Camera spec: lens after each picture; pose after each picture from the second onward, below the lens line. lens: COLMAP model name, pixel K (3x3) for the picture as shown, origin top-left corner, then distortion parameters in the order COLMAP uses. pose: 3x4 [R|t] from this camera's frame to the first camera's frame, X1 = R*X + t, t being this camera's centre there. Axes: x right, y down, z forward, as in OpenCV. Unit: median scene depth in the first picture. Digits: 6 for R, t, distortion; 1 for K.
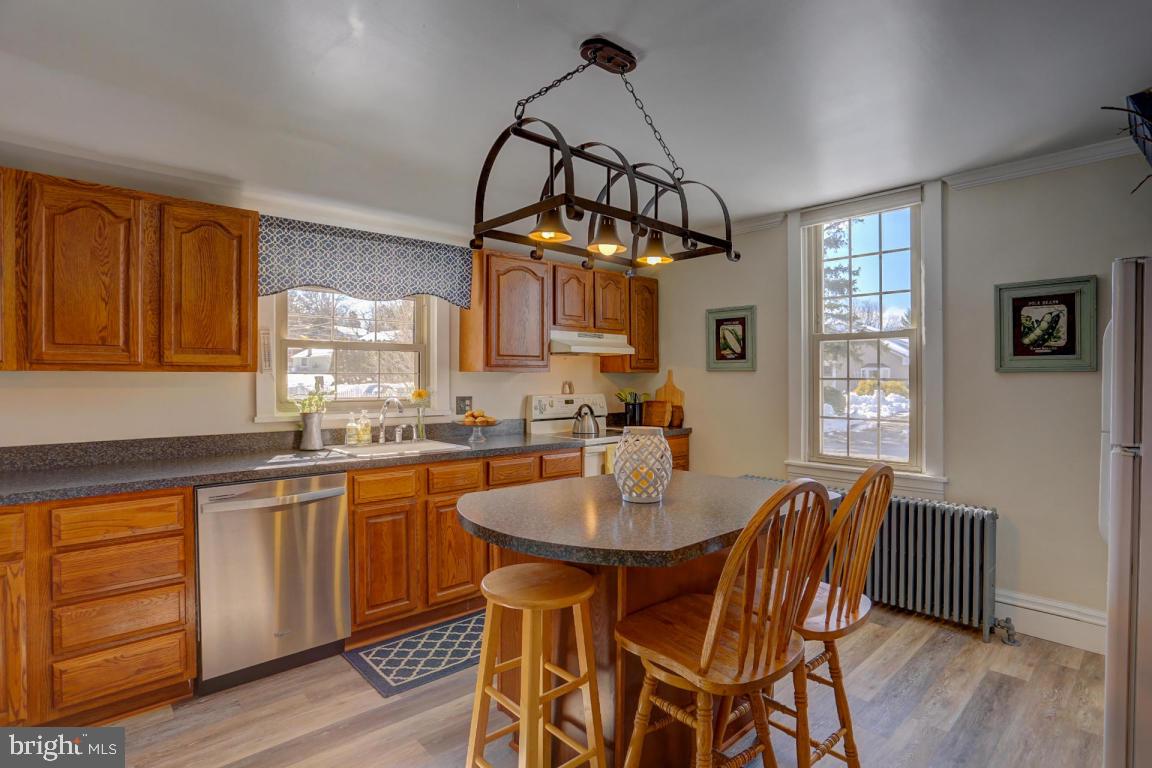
lens RADIAL K [[571.0, 0, 577.5], [0, 571.0, 378.6], [0, 0, 1]] dist [-0.069387, 0.026075]
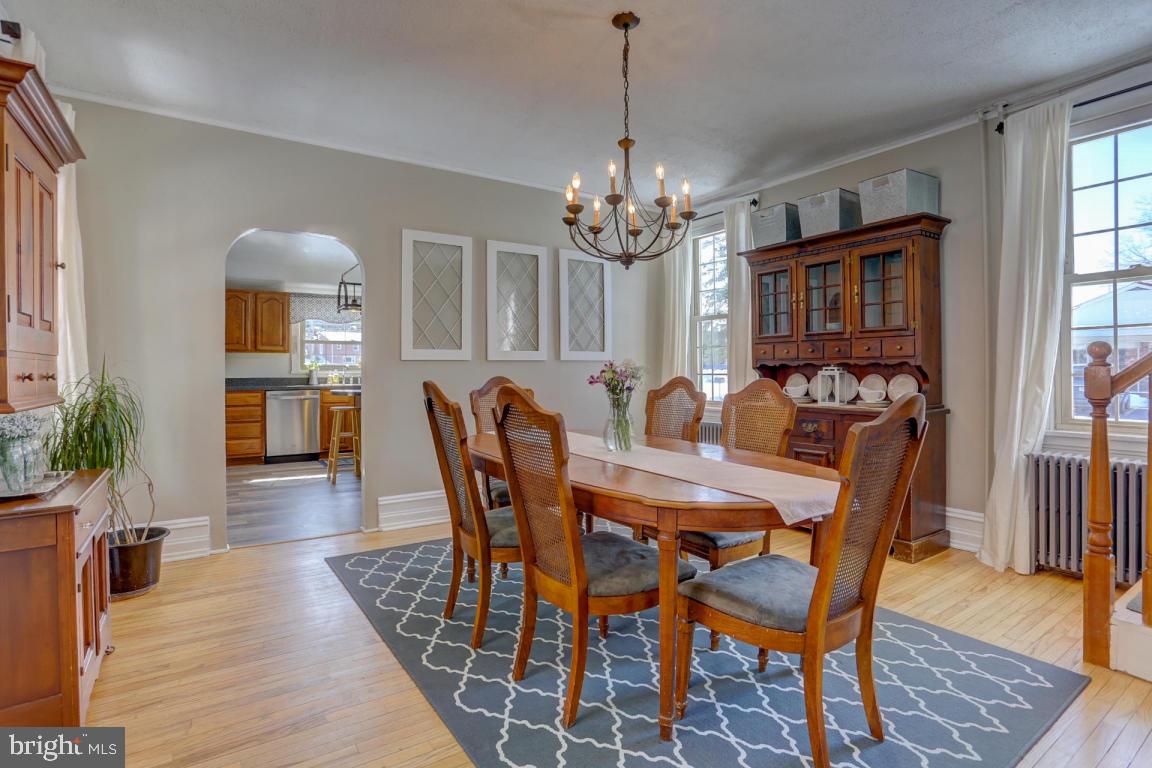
lens RADIAL K [[571.0, 0, 574.0], [0, 571.0, 368.3], [0, 0, 1]] dist [-0.069387, 0.026075]
pose [[0.988525, -0.004187, -0.150999, 1.196114], [0.003020, 0.999964, -0.007959, 0.088627], [0.151027, 0.007412, 0.988502, -1.472022]]
